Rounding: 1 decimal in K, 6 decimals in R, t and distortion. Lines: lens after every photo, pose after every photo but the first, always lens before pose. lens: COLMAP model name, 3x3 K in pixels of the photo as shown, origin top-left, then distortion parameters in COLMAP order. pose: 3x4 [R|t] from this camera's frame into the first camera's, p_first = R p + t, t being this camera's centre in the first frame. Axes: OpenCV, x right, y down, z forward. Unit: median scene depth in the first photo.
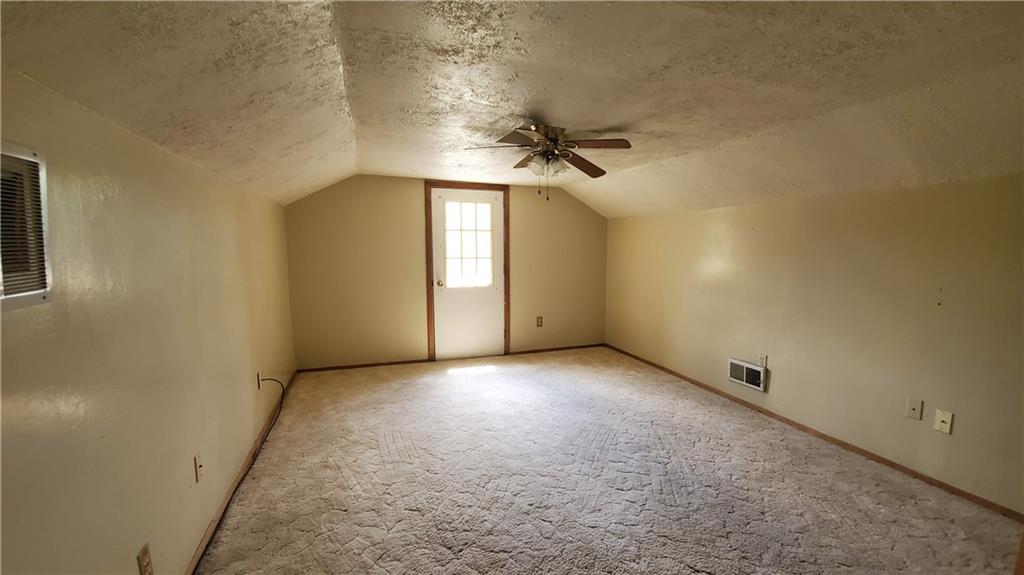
lens RADIAL K [[402.9, 0, 520.2], [0, 402.9, 283.6], [0, 0, 1]] dist [-0.010479, -0.005521]
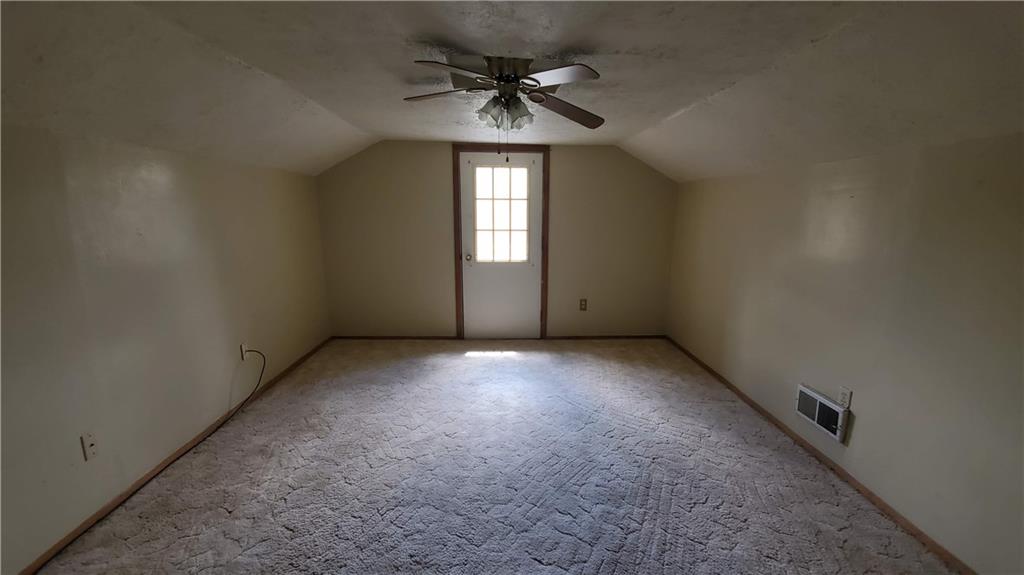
lens RADIAL K [[402.9, 0, 509.2], [0, 402.9, 287.8], [0, 0, 1]] dist [-0.010479, -0.005521]
pose [[0.953766, 0.059675, -0.294565, 0.230867], [-0.032015, 0.994686, 0.097851, -0.034111], [0.298839, -0.083897, 0.950608, 0.194838]]
